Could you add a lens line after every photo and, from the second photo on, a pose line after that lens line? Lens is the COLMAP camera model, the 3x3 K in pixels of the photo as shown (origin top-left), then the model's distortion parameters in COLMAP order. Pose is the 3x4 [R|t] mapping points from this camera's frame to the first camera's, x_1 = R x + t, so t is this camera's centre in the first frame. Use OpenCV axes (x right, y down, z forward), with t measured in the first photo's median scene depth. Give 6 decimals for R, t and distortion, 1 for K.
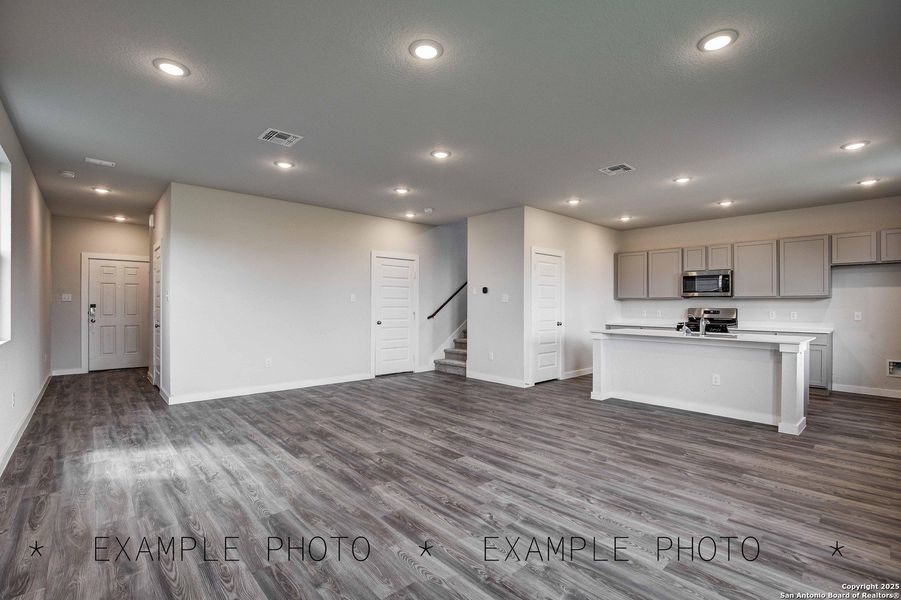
lens RADIAL K [[410.9, 0, 455.7], [0, 410.9, 304.0], [0, 0, 1]] dist [-0.046202, 0.012512]
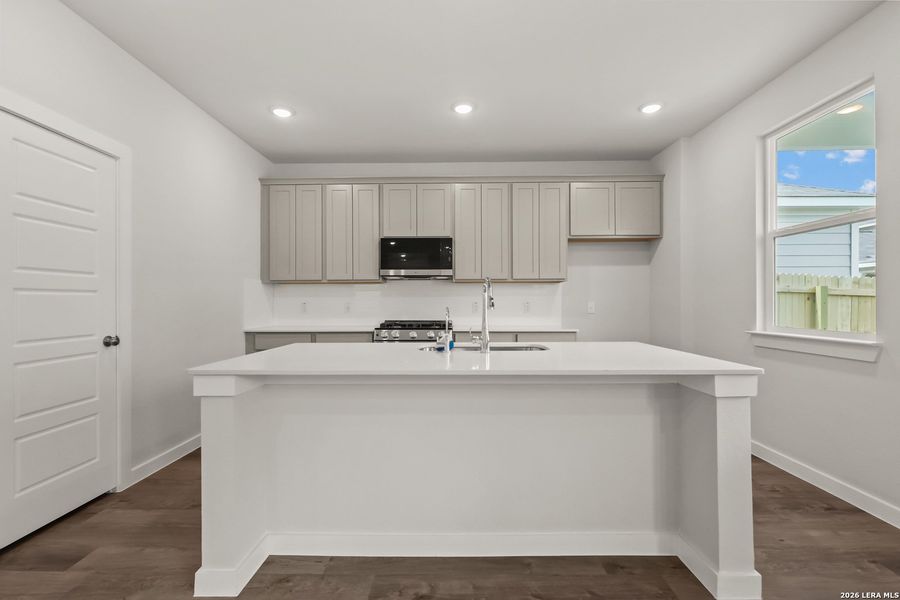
lens RADIAL K [[410.4, 0, 455.2], [0, 410.4, 304.0], [0, 0, 1]] dist [-0.046202, 0.012512]
pose [[0.673548, -0.015568, 0.738979, 0.239837], [0.003316, 0.999832, 0.018042, 0.013001], [-0.739136, -0.009701, 0.673486, 0.656722]]
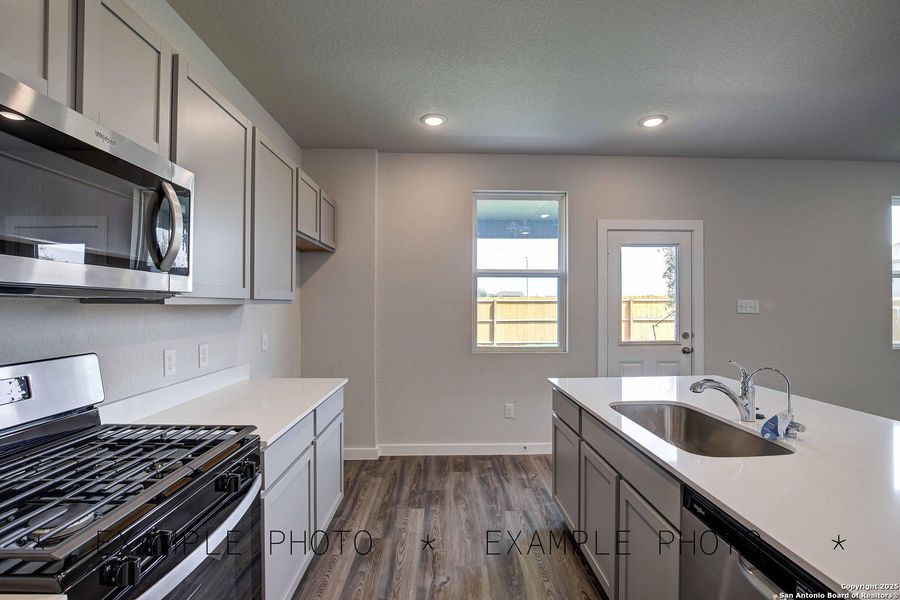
lens RADIAL K [[410.4, 0, 455.2], [0, 410.4, 304.0], [0, 0, 1]] dist [-0.046202, 0.012512]
pose [[-0.759773, -0.003890, 0.650177, 0.517468], [-0.004940, 0.999988, 0.000209, -0.019051], [-0.650170, -0.003053, -0.759783, 1.254102]]
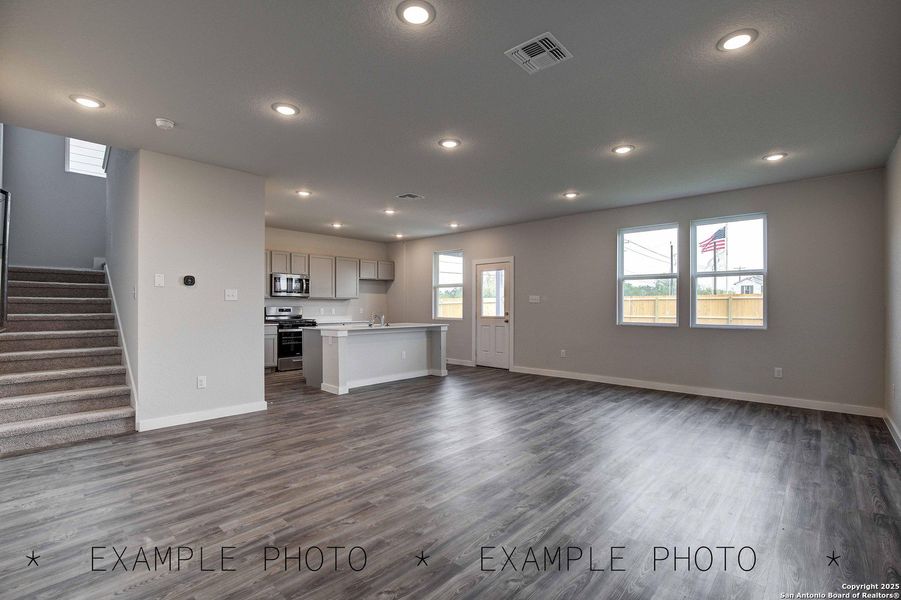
lens RADIAL K [[410.9, 0, 455.7], [0, 410.9, 304.0], [0, 0, 1]] dist [-0.046202, 0.012512]
pose [[-0.089332, 0.001143, 0.996001, -0.710212], [-0.004231, 0.999990, -0.001527, 0.001800], [-0.995993, -0.004351, -0.089326, 0.781211]]
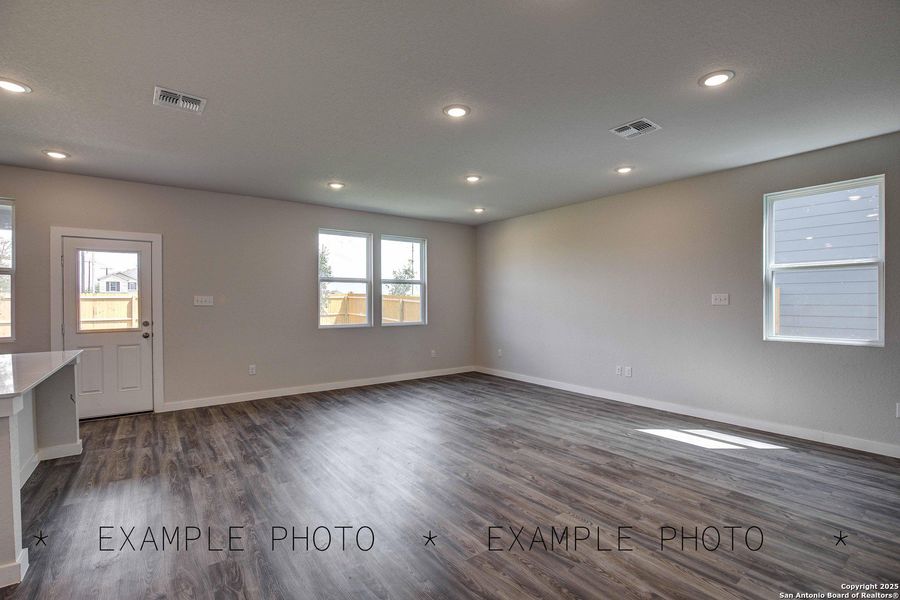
lens RADIAL K [[410.4, 0, 455.2], [0, 410.4, 304.0], [0, 0, 1]] dist [-0.046202, 0.012512]
pose [[-0.995170, -0.000751, 0.098169, -0.078886], [-0.000515, 0.999997, 0.002430, -0.012209], [-0.098170, 0.002368, -0.995167, 1.273601]]
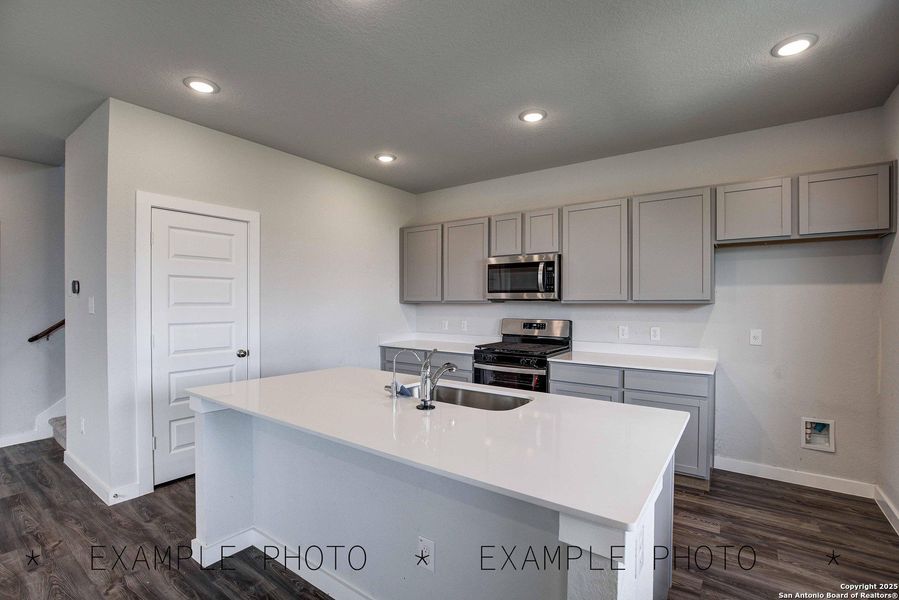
lens RADIAL K [[410.0, 0, 454.7], [0, 410.0, 304.0], [0, 0, 1]] dist [-0.046202, 0.012512]
pose [[0.978314, -0.001455, 0.207121, 0.499827], [0.000165, 0.999980, 0.006247, -0.019664], [-0.207126, -0.006078, 0.978295, 0.554590]]
